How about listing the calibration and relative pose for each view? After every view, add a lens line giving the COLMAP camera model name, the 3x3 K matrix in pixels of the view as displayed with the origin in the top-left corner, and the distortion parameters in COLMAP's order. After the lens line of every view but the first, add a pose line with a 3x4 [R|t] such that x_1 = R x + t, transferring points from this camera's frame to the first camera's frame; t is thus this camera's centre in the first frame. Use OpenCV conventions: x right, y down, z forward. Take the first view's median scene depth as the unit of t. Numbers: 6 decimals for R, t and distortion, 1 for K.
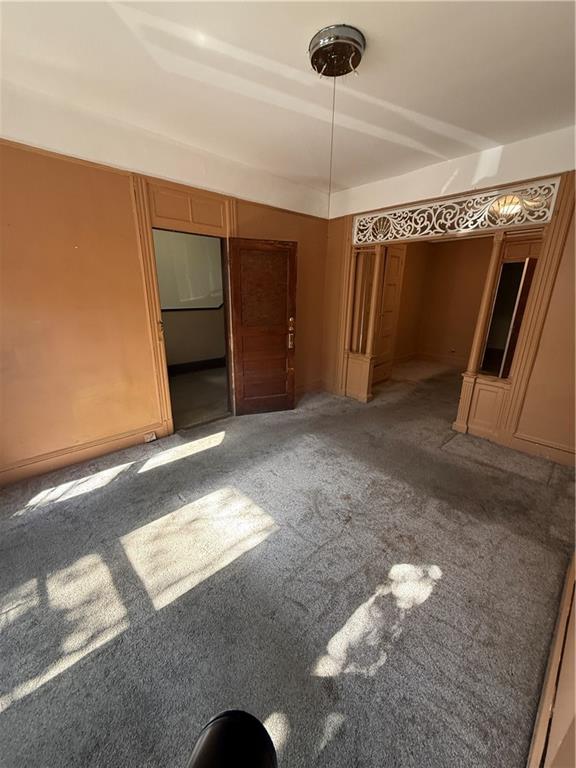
lens RADIAL K [[305.3, 0, 286.9], [0, 305.3, 382.8], [0, 0, 1]] dist [-0.002077, 0.000238]
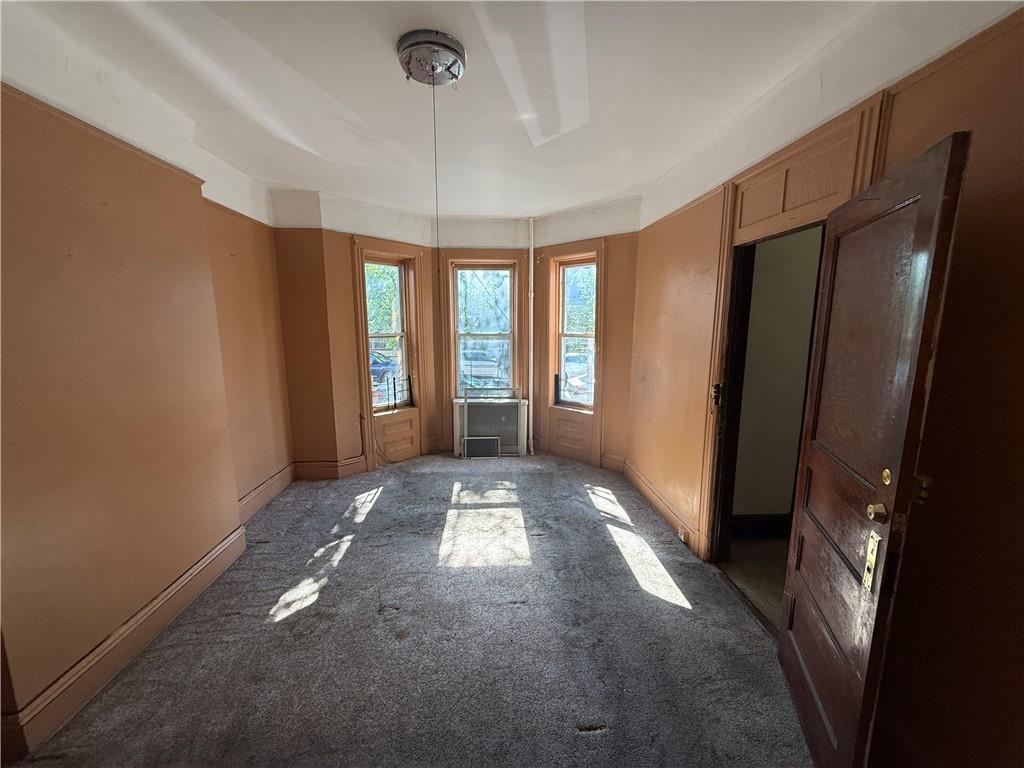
lens RADIAL K [[407.1, 0, 514.8], [0, 407.1, 389.0], [0, 0, 1]] dist [-0.002077, 0.000238]
pose [[-0.637813, 0.110323, -0.762249, 0.694243], [-0.234803, 0.914723, 0.328862, -0.496428], [0.733527, 0.388731, -0.557518, 1.543007]]
